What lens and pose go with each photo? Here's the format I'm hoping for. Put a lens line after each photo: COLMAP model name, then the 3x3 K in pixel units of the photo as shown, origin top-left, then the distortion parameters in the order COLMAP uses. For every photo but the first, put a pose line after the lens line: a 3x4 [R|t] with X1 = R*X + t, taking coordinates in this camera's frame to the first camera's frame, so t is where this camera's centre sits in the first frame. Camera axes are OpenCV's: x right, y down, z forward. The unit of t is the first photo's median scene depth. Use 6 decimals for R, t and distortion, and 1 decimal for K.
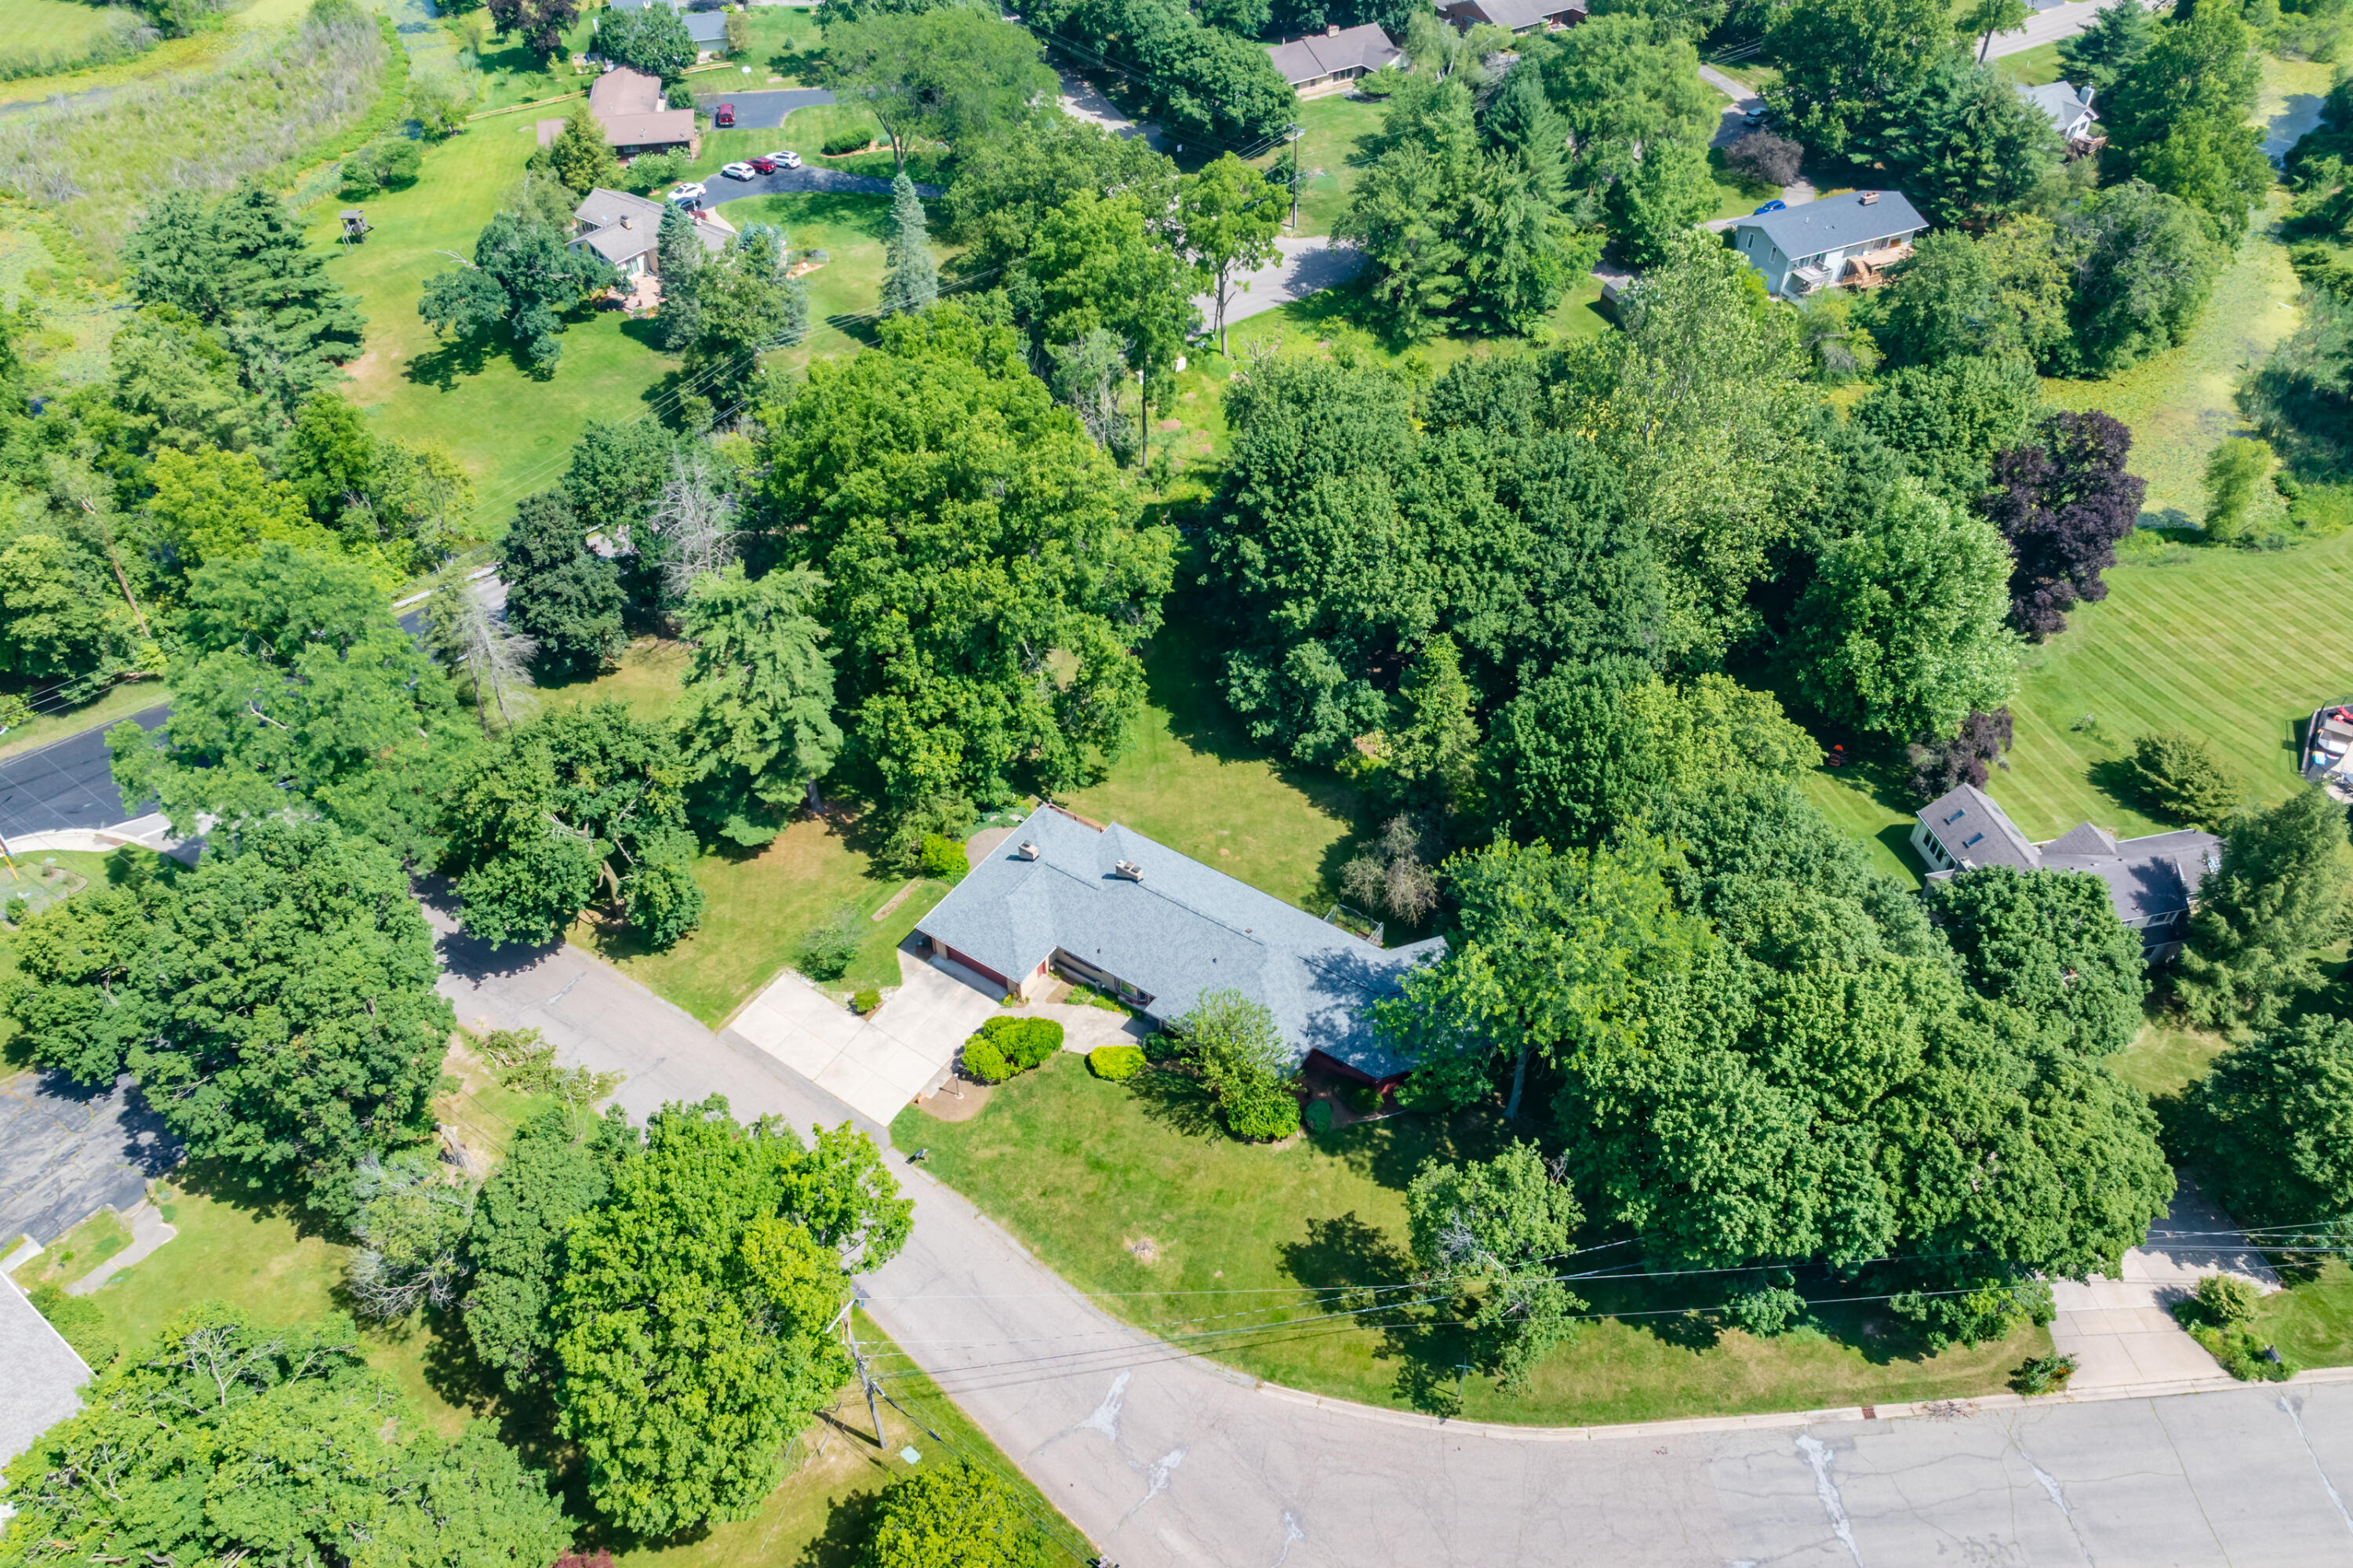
lens RADIAL K [[1655.7, 0, 1176.5], [0, 1655.7, 784.0], [0, 0, 1]] dist [-0.029009, 0.014663]
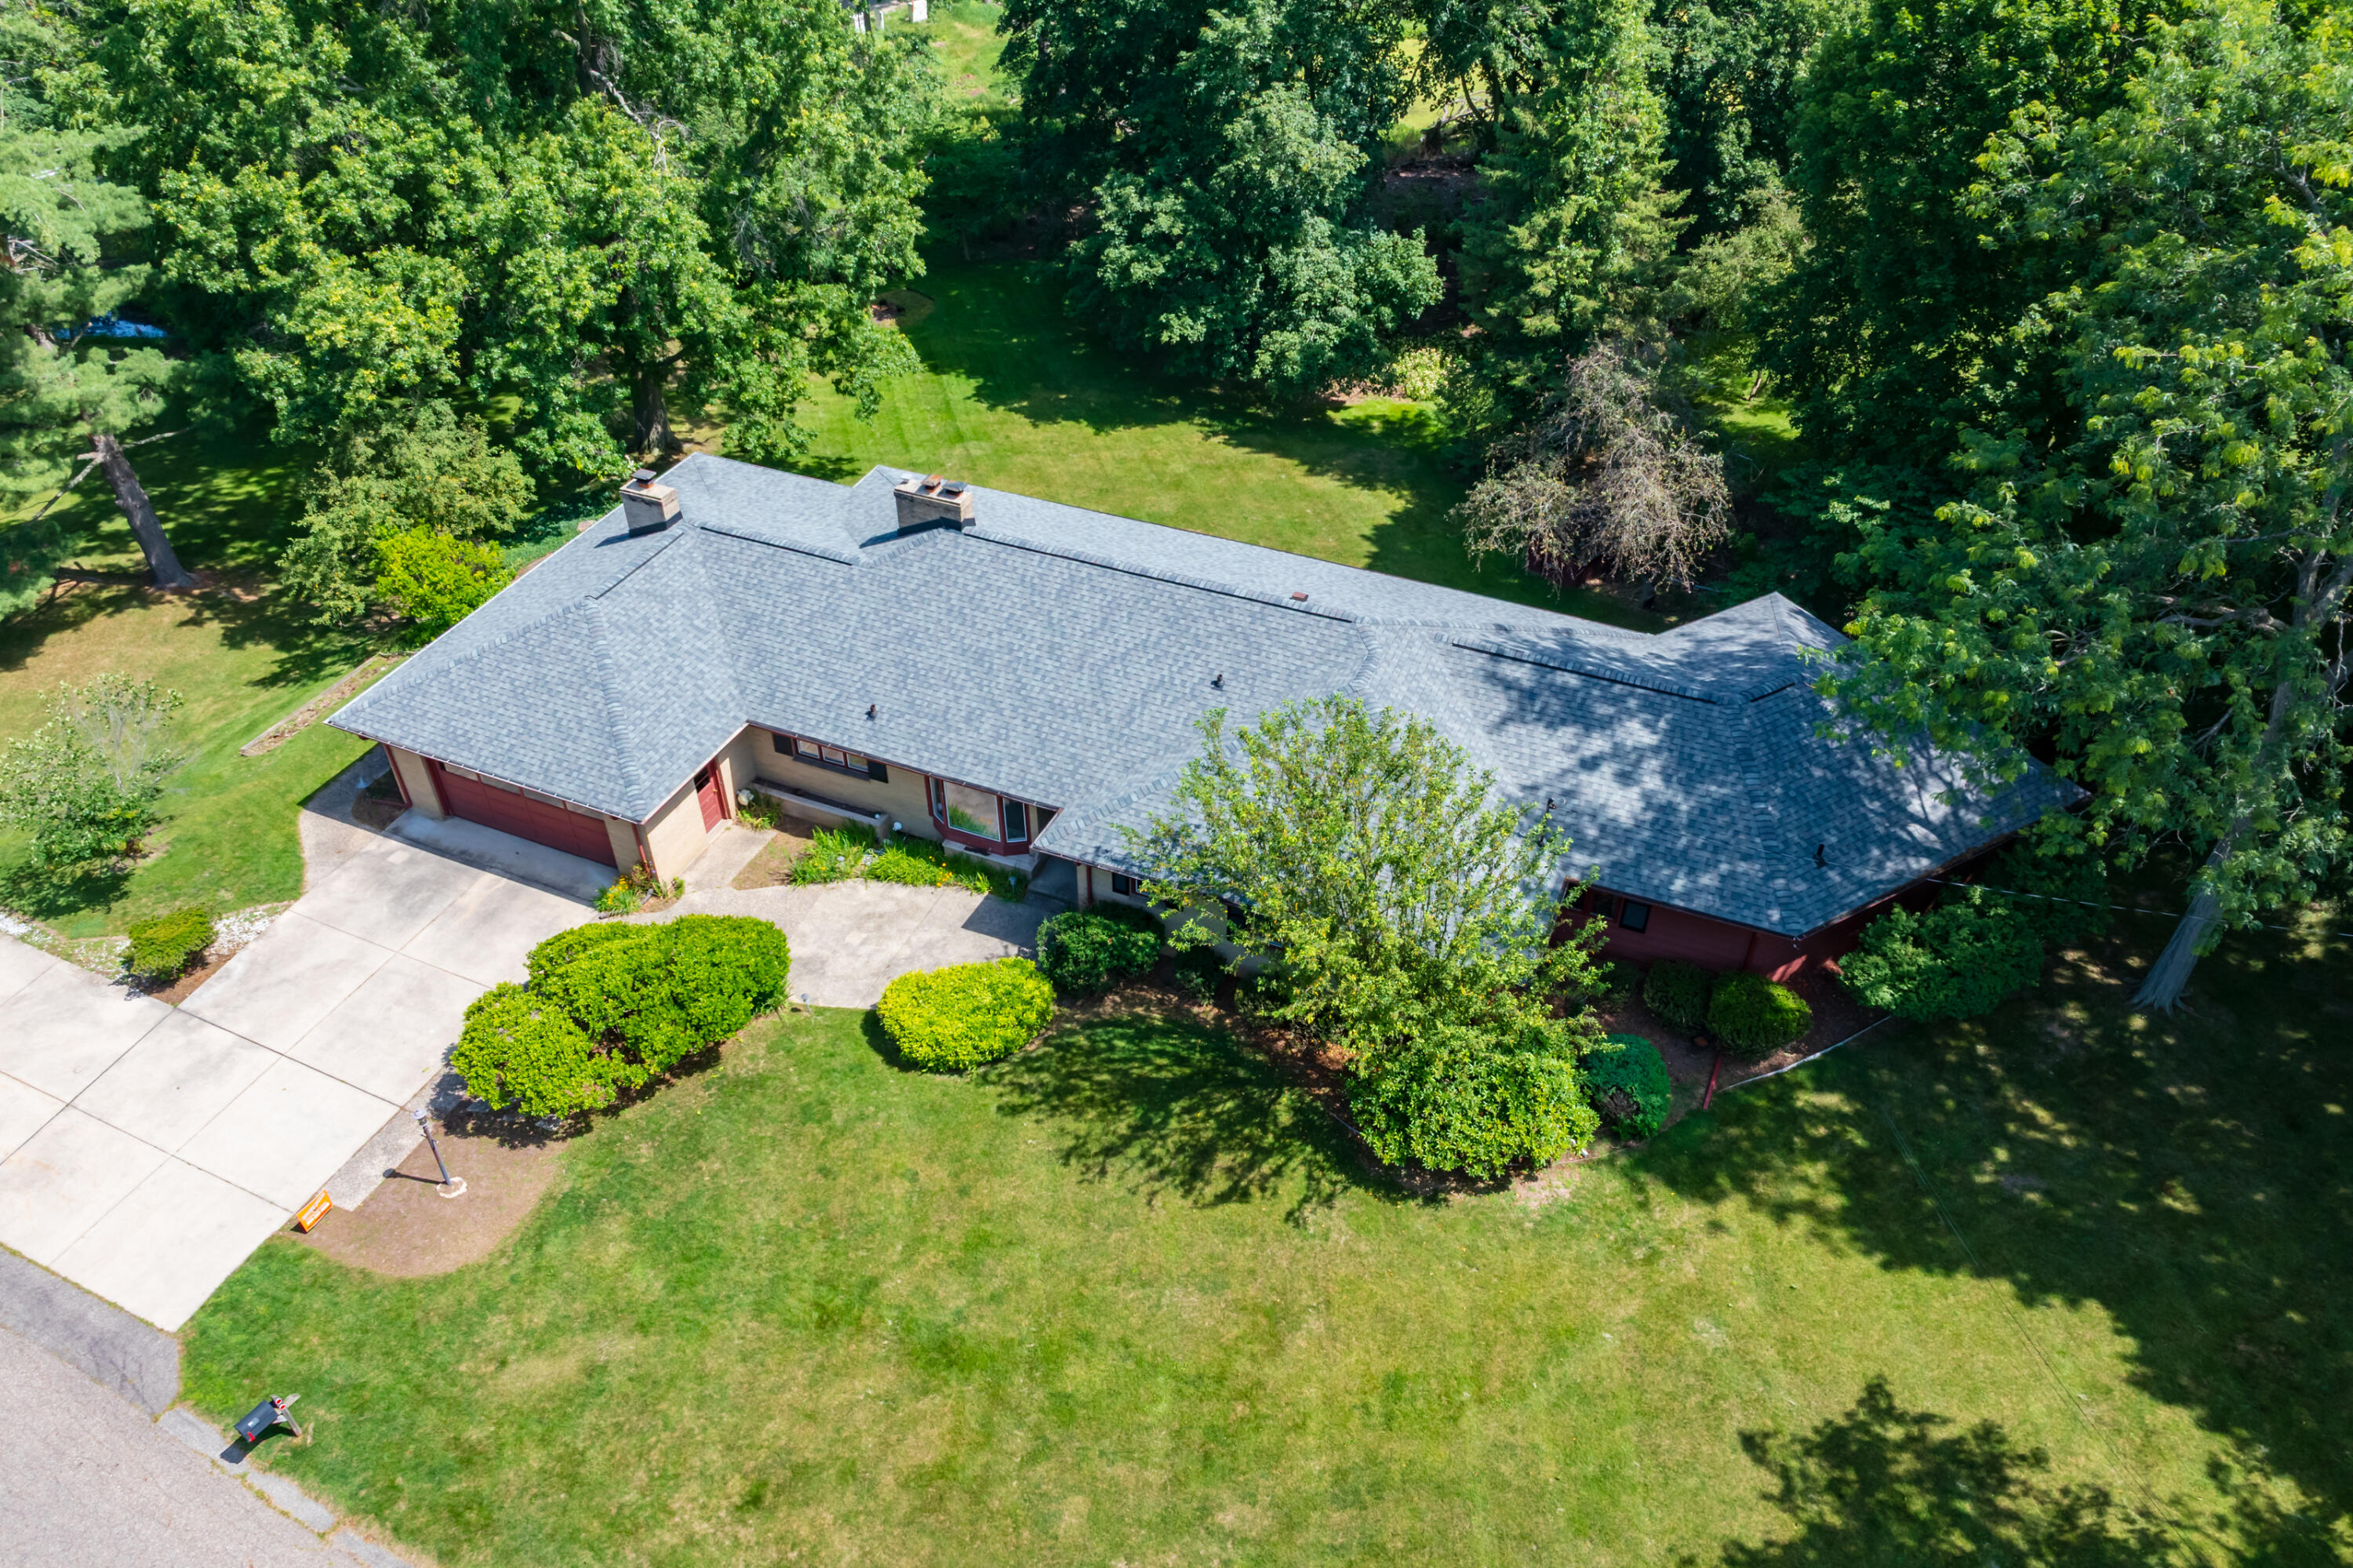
lens RADIAL K [[1655.7, 0, 1176.5], [0, 1655.7, 784.0], [0, 0, 1]] dist [-0.029009, 0.014663]
pose [[0.983956, -0.111681, 0.139131, -0.030777], [0.121236, 0.990674, -0.062183, 0.129905], [-0.130889, 0.078054, 0.988320, 0.588891]]
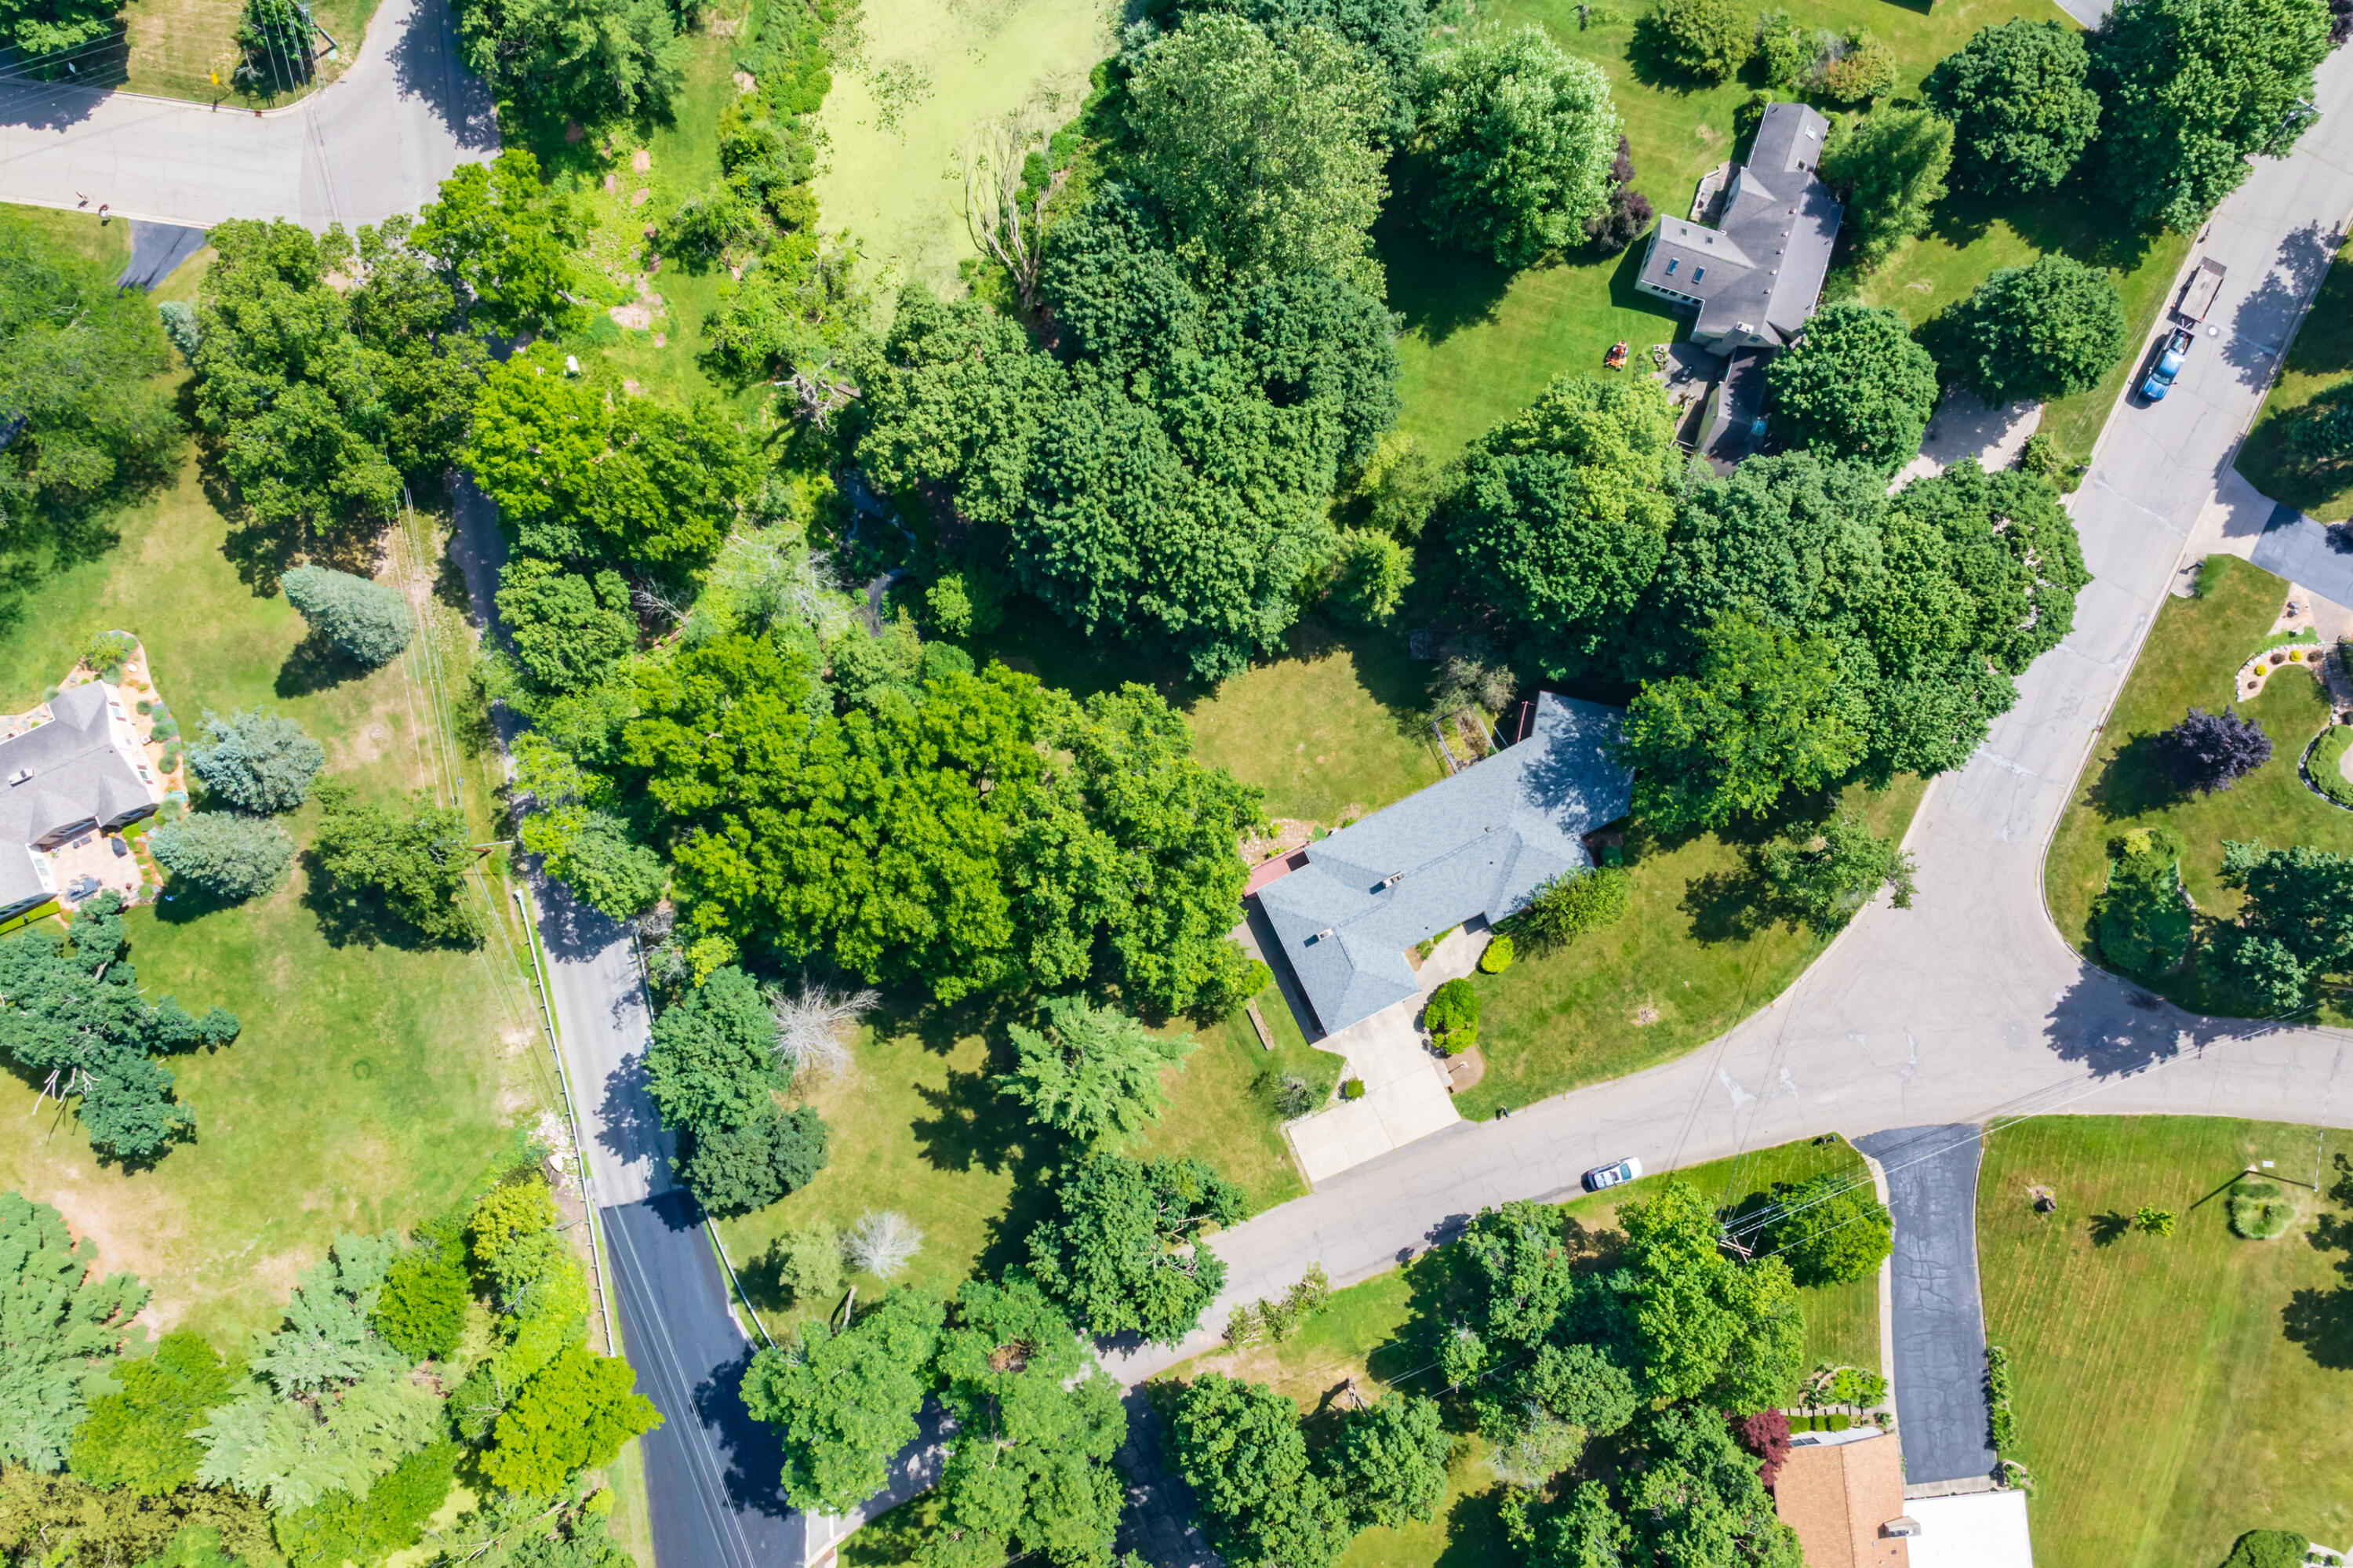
lens RADIAL K [[1663.1, 0, 1172.8], [0, 1663.1, 885.5], [0, 0, 1]] dist [-0.027701, 0.006618]
pose [[0.507586, -0.861597, 0.002661, -0.111893], [0.587909, 0.348605, 0.729957, -0.896130], [-0.629857, -0.368951, 0.683488, 0.213569]]
